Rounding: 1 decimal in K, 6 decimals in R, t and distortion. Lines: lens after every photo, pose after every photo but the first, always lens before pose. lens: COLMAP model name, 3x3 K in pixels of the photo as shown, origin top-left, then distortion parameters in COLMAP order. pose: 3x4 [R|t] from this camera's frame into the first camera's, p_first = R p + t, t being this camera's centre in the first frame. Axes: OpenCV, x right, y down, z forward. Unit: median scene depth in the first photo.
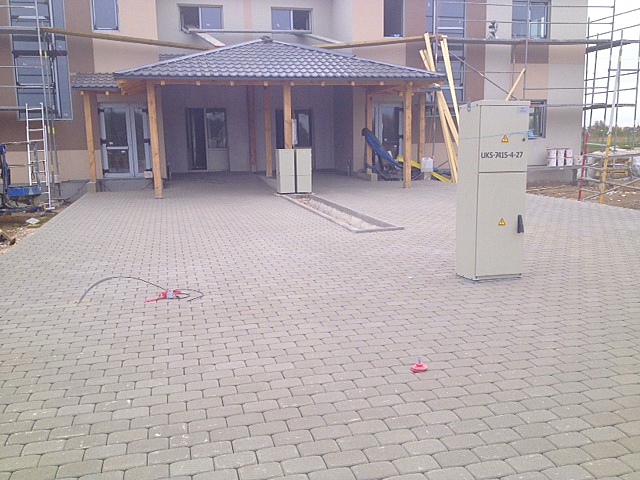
lens RADIAL K [[591.0, 0, 320.0], [0, 591.0, 240.0], [0, 0, 1]] dist [0.184153, -0.419262]
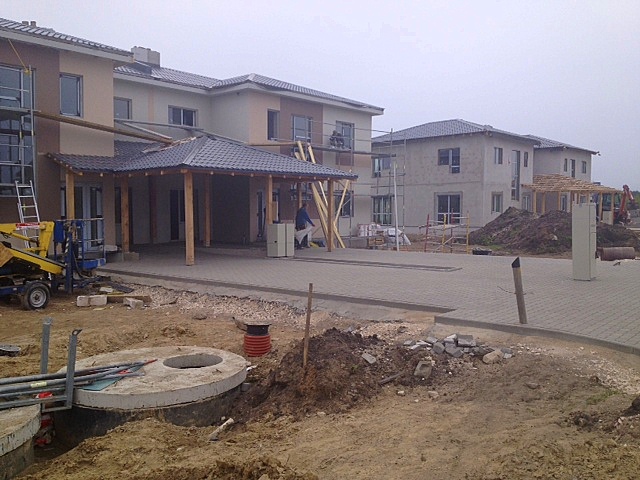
lens RADIAL K [[591.0, 0, 320.0], [0, 591.0, 240.0], [0, 0, 1]] dist [0.184153, -0.419262]
pose [[0.810846, -0.017451, 0.584999, -0.578467], [0.089980, 0.991389, -0.095143, 0.012321], [-0.578301, 0.129784, 0.805434, -0.085976]]
